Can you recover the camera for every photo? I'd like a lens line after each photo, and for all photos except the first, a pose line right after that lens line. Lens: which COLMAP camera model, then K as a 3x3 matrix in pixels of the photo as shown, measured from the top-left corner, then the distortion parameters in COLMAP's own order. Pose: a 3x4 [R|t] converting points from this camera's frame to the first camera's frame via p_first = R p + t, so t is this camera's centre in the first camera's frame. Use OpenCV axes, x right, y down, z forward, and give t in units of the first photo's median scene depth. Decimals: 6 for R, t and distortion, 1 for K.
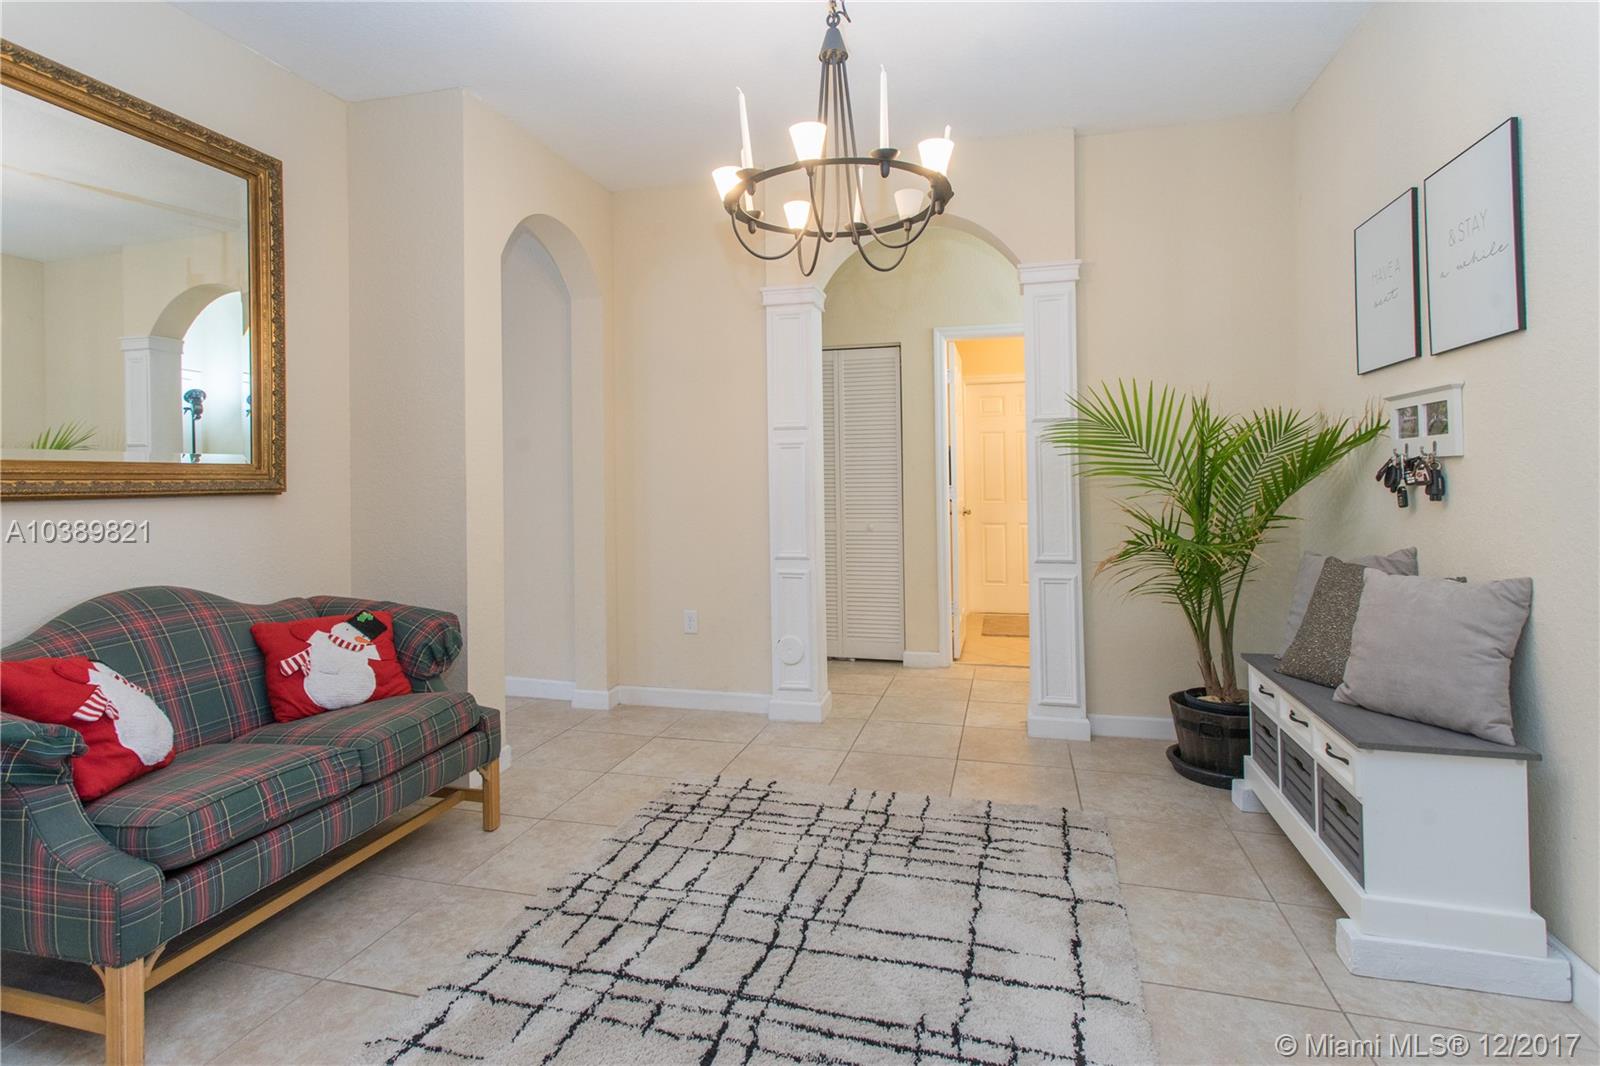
lens RADIAL K [[787.9, 0, 797.7], [0, 787.9, 476.3], [0, 0, 1]] dist [0.000789, 0.000197]
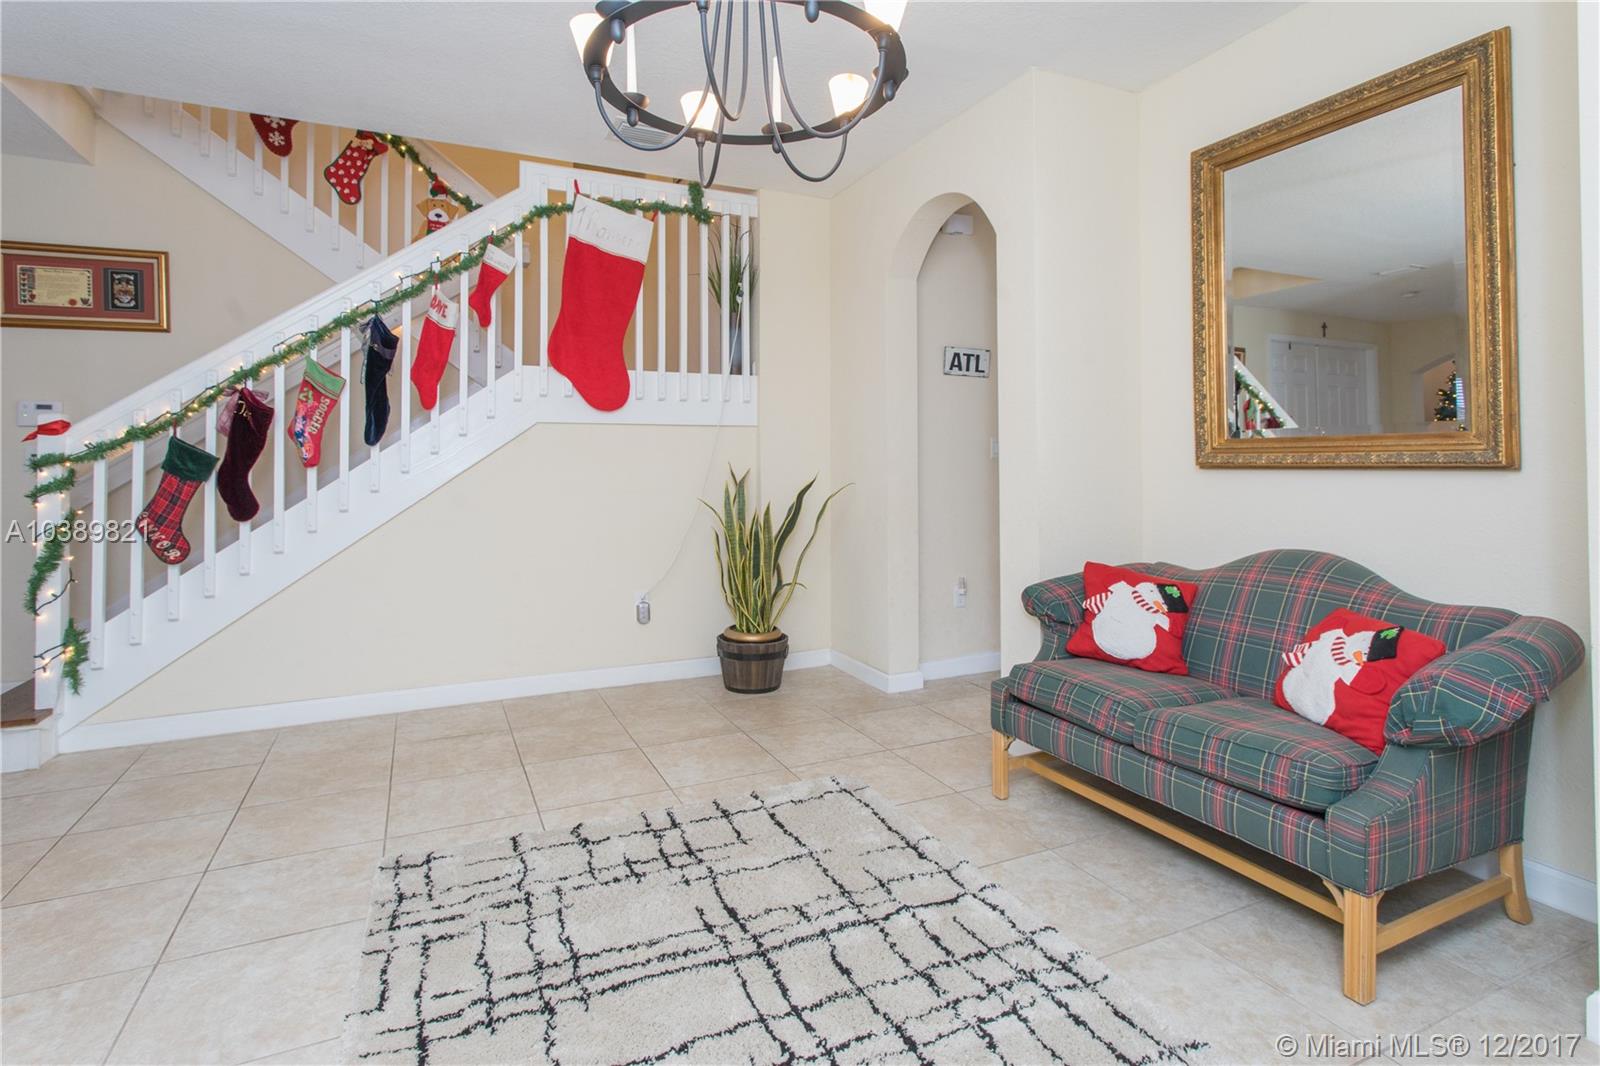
lens RADIAL K [[797.0, 0, 795.0], [0, 797.0, 438.4], [0, 0, 1]] dist [-0.002459, -0.000258]
pose [[-0.758724, 0.000968, -0.651411, 0.435983], [0.017150, 0.999682, -0.018489, -0.004978], [0.651186, -0.025200, -0.758500, 1.384437]]
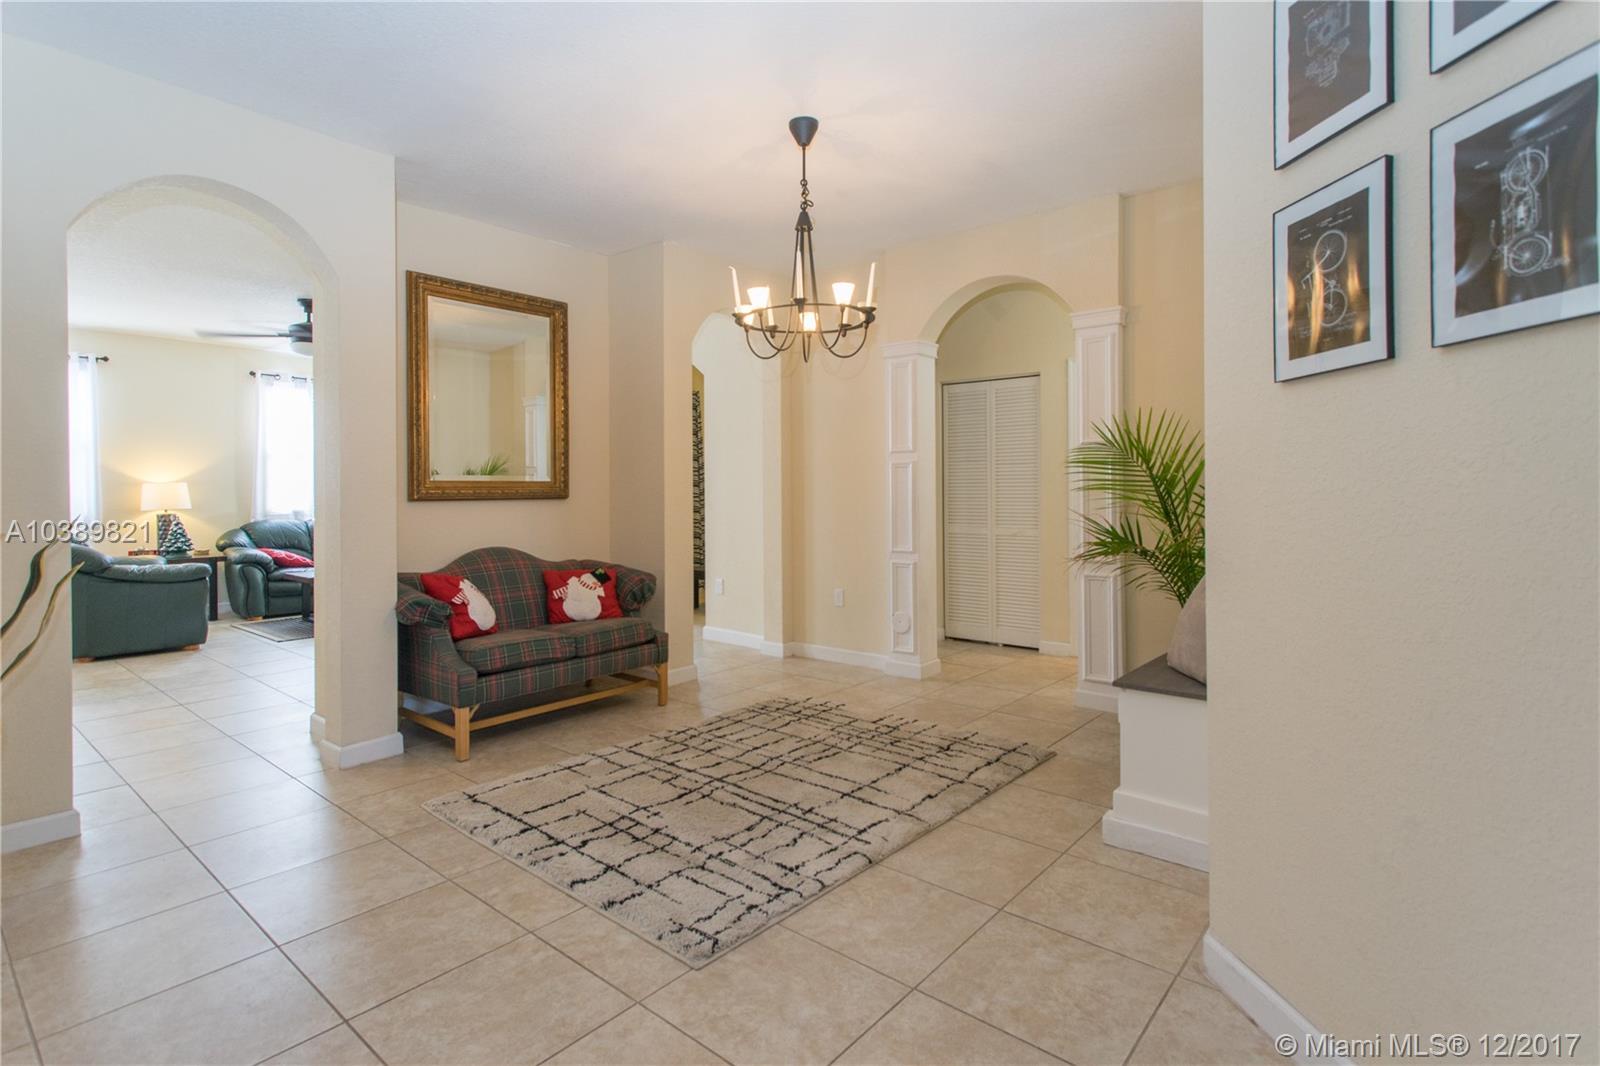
lens RADIAL K [[780.7, 0, 792.2], [0, 780.7, 494.0], [0, 0, 1]] dist [0.000149, 0.000116]
pose [[0.905550, 0.007292, -0.424176, 0.618913], [-0.002333, 0.999923, 0.012210, -0.011638], [0.424232, -0.010068, 0.905498, -0.399612]]
